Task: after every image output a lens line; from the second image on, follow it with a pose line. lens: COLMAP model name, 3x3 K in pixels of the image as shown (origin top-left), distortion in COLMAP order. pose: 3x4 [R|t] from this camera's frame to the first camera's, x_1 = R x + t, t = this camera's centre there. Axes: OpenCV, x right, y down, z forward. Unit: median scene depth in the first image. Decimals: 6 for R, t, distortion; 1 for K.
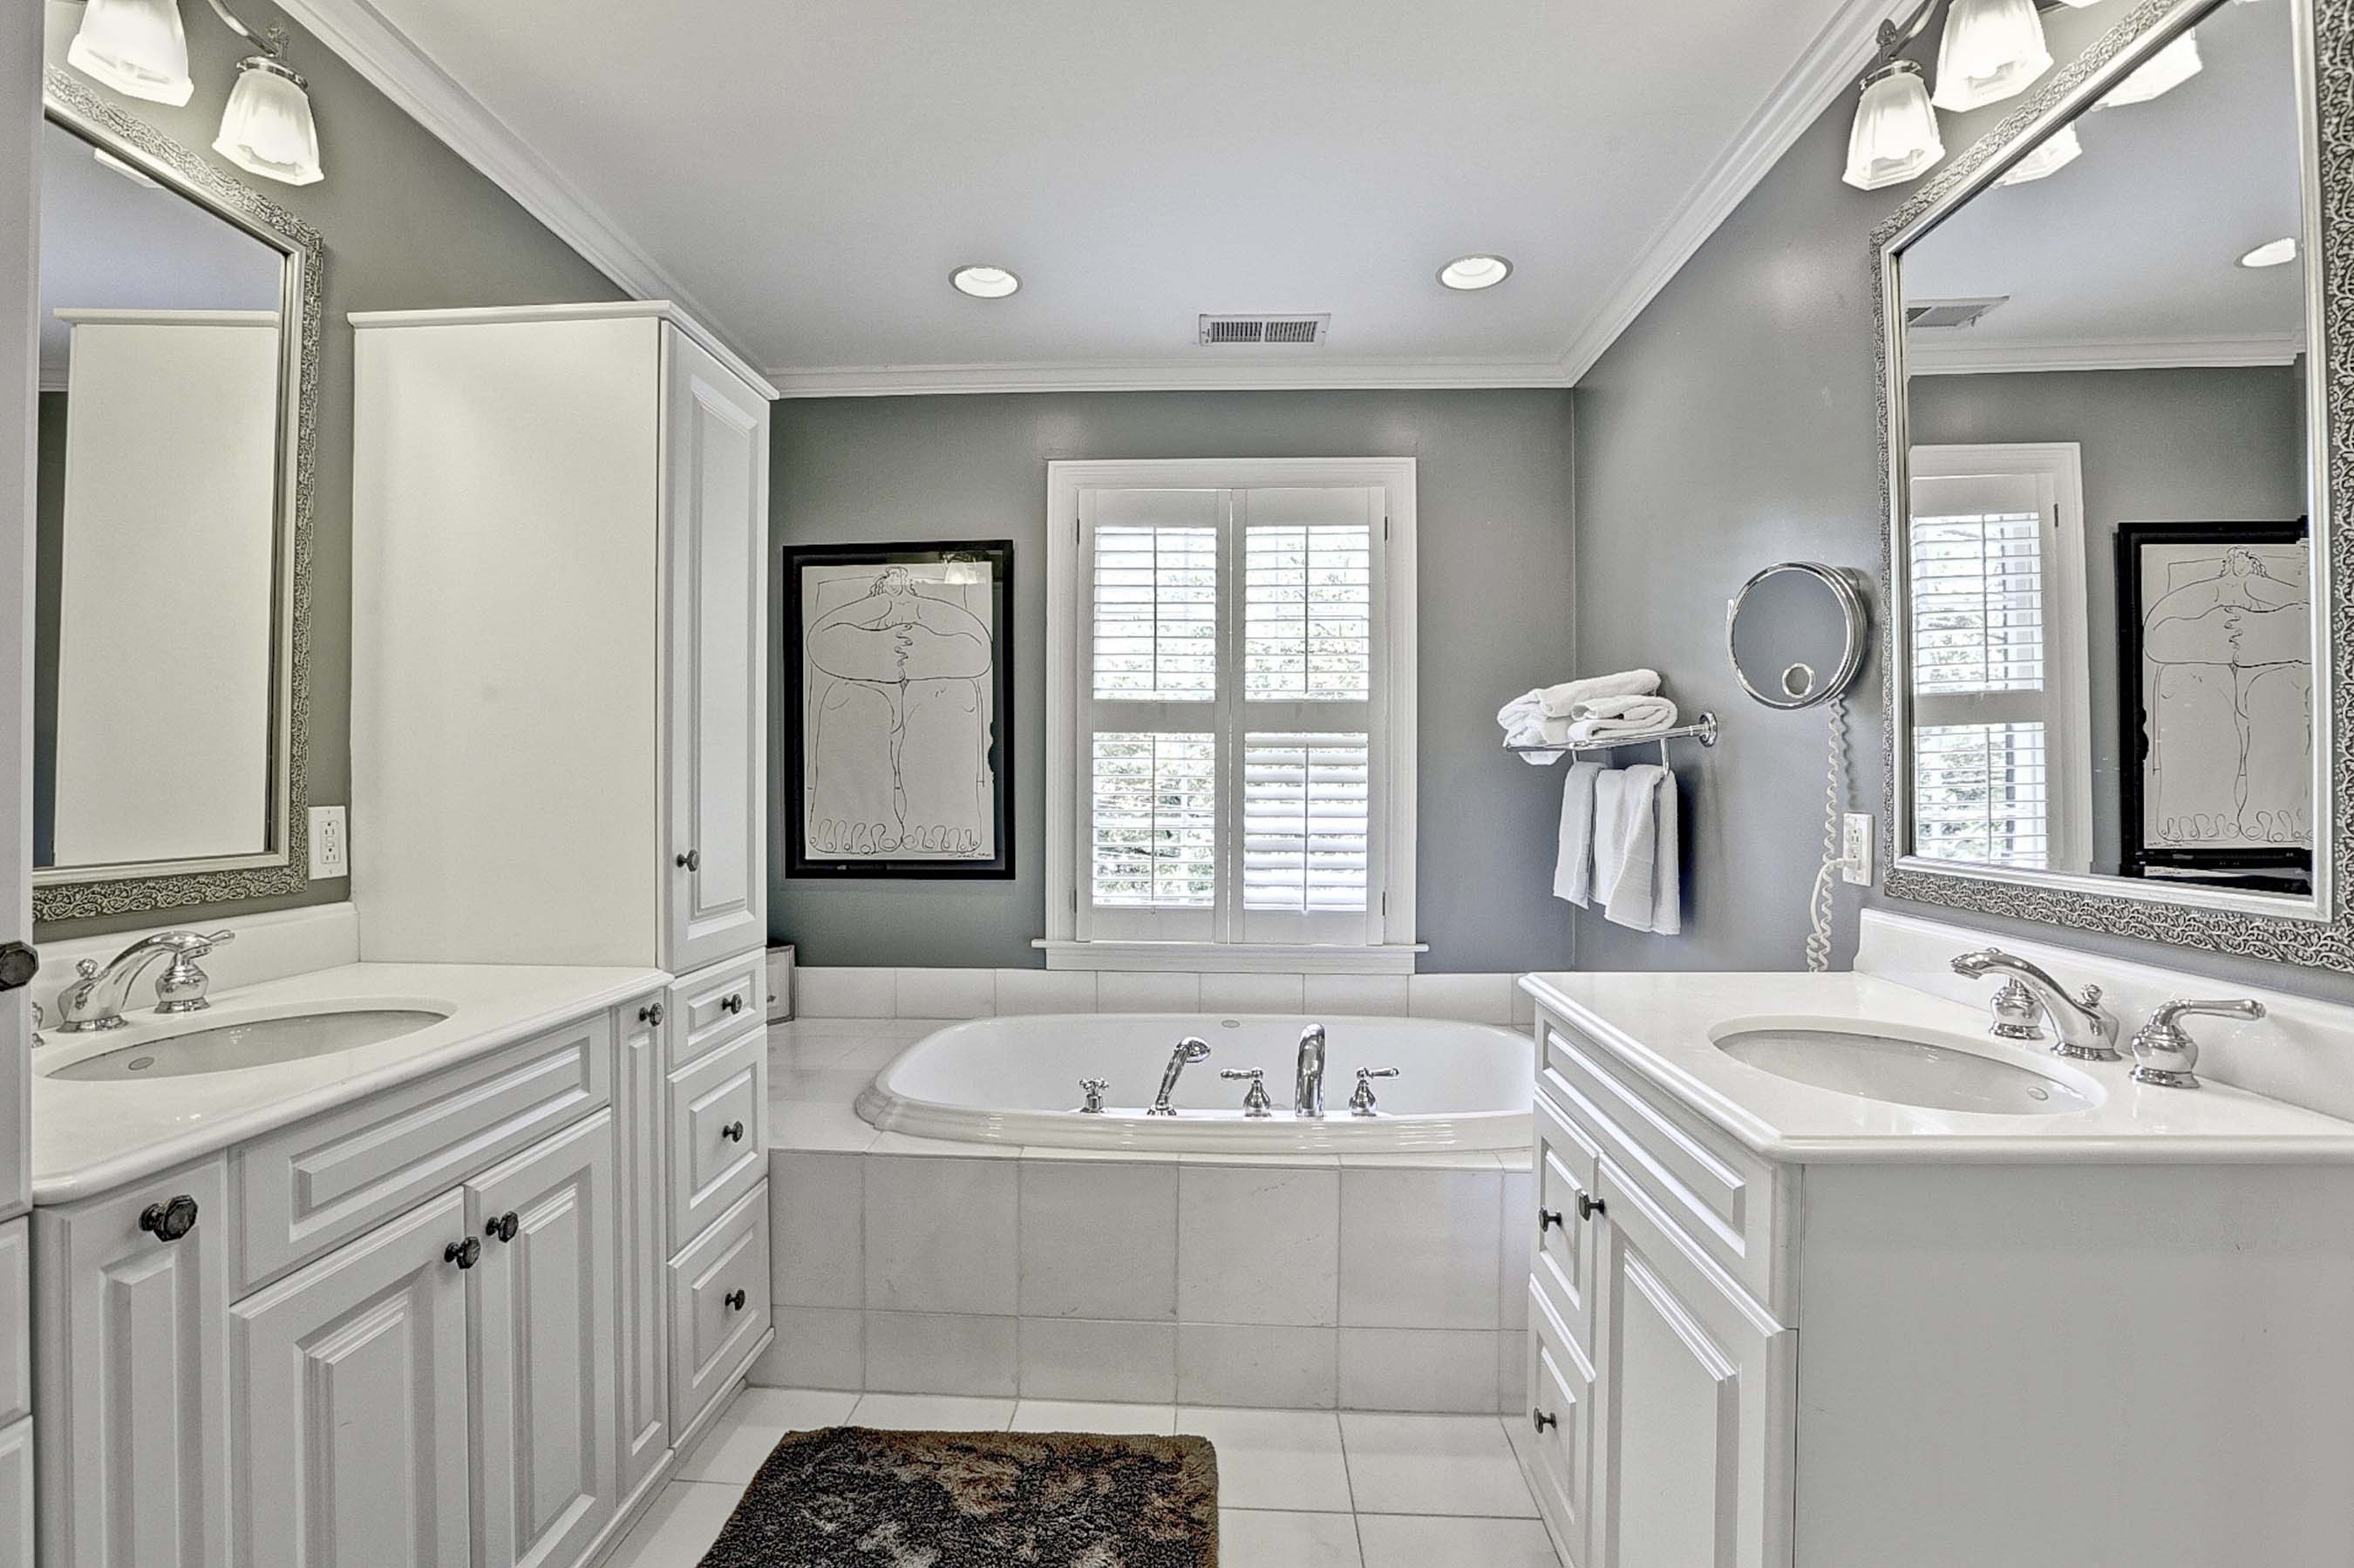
lens RADIAL K [[1068.5, 0, 1174.2], [0, 1068.5, 777.0], [0, 0, 1]] dist [-0.039760, 0.010880]
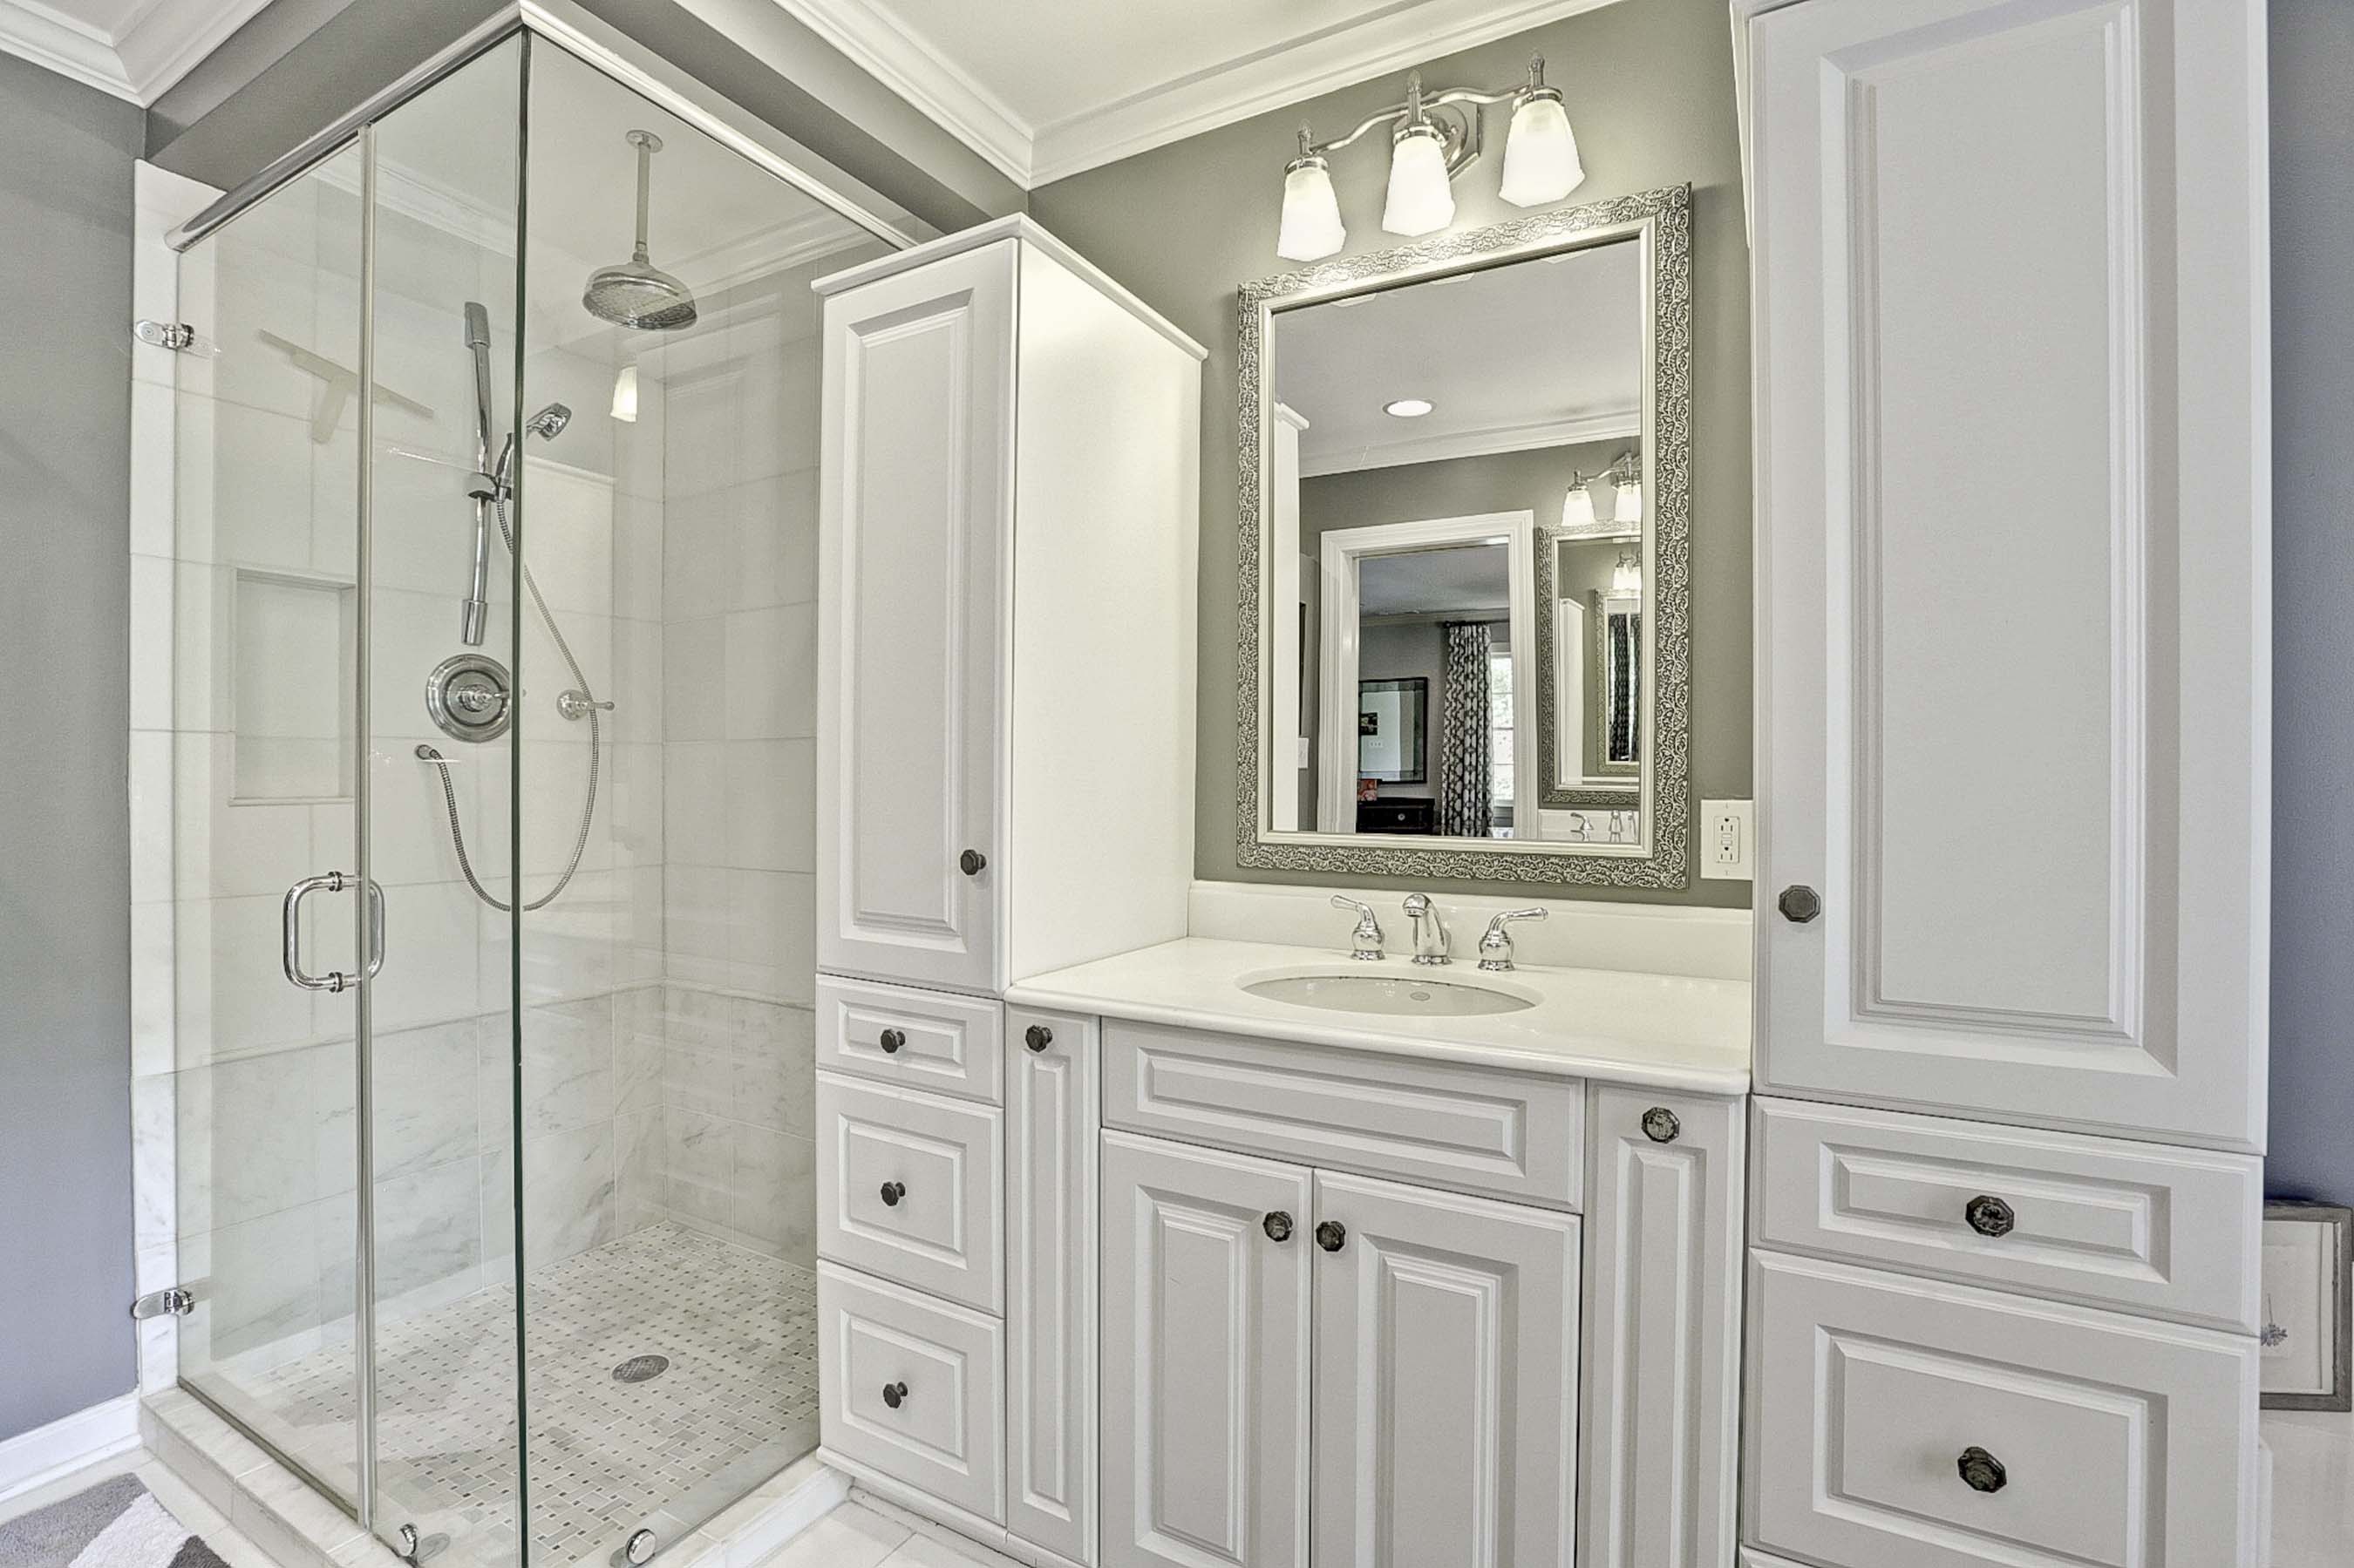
lens RADIAL K [[1068.5, 0, 1179.3], [0, 1068.5, 778.4], [0, 0, 1]] dist [-0.039760, 0.010880]
pose [[-0.445352, -0.003775, -0.895347, 0.249666], [-0.000909, 0.999993, -0.003764, 0.015743], [0.895355, -0.000863, -0.445352, 1.144896]]
